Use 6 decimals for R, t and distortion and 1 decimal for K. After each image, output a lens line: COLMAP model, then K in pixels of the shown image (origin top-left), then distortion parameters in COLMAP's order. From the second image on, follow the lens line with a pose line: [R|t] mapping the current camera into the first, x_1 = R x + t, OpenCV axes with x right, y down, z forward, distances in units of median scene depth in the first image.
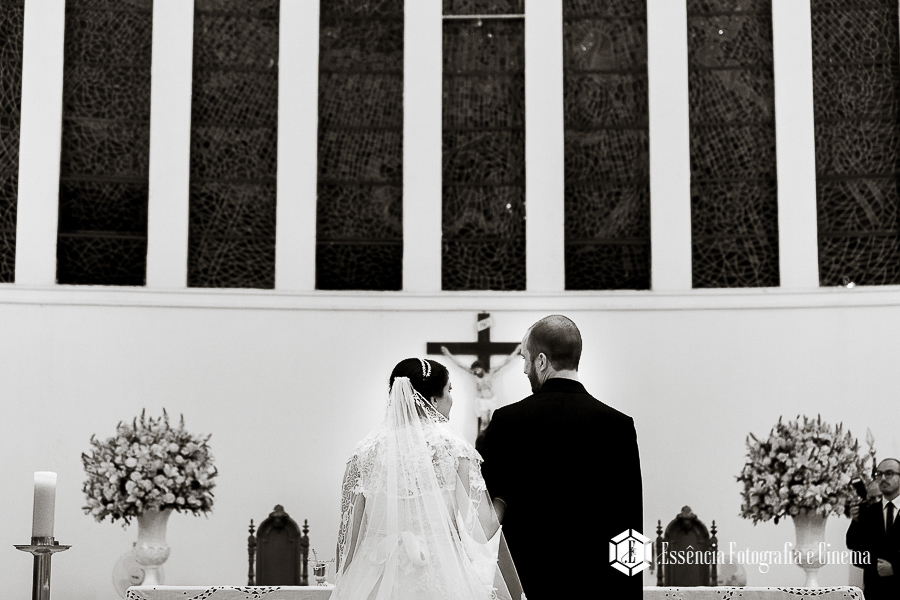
lens RADIAL K [[1958.9, 0, 452.8], [0, 1958.9, 300.0], [0, 0, 1]] dist [-0.014429, 0.000000]
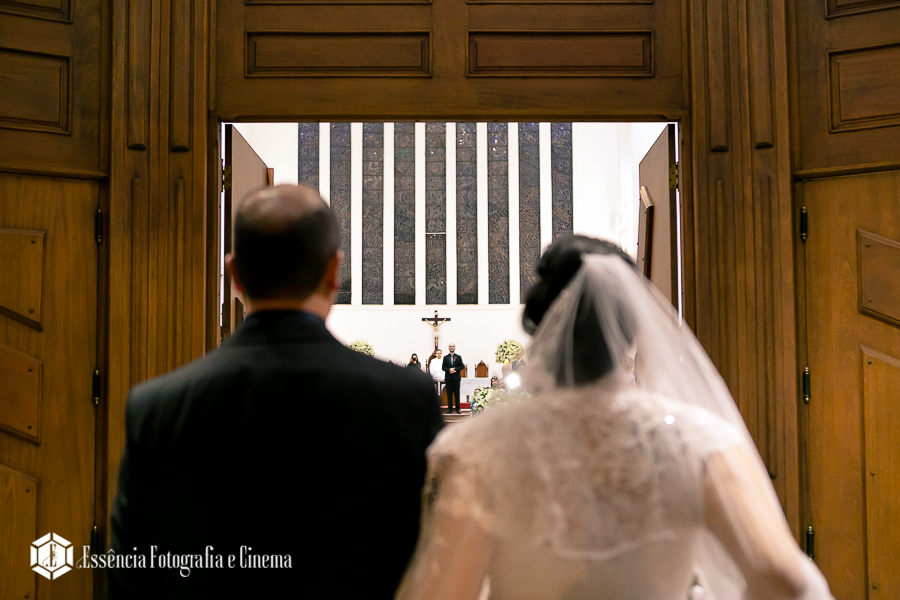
lens RADIAL K [[1180.9, 0, 448.4], [0, 1180.9, 300.2], [0, 0, 1]] dist [0.037504, 0.000000]
pose [[0.999975, -0.005523, -0.004441, 0.051114], [0.005892, 0.996112, 0.087895, -0.222219], [0.003938, -0.087919, 0.996120, -1.371431]]
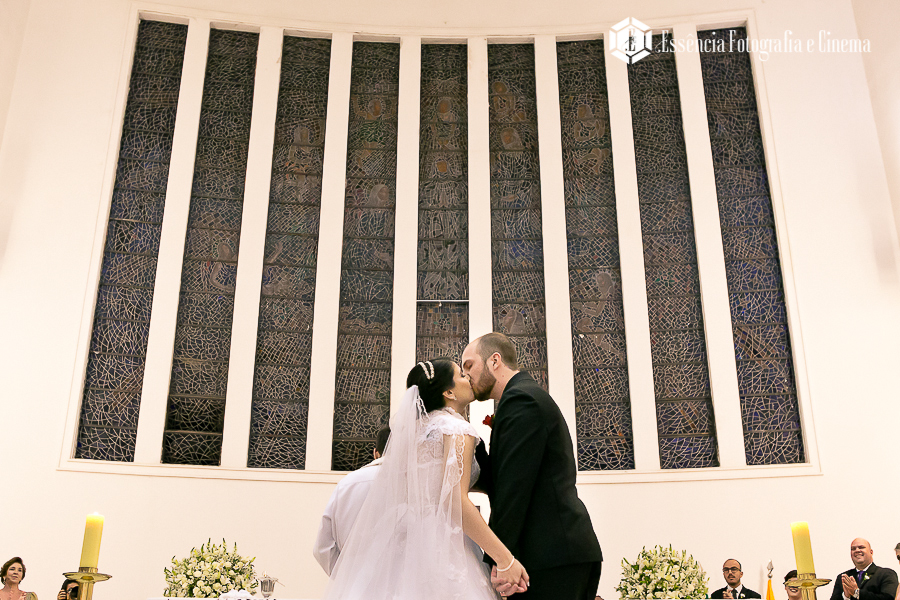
lens RADIAL K [[1029.0, 0, 447.8], [0, 1029.0, 300.8], [0, 0, 1]] dist [-0.076498, 0.000000]
pose [[0.999574, 0.012590, 0.026329, -0.002327], [-0.005583, 0.967991, -0.250922, 0.066489], [-0.028645, 0.250668, 0.967649, 0.192713]]
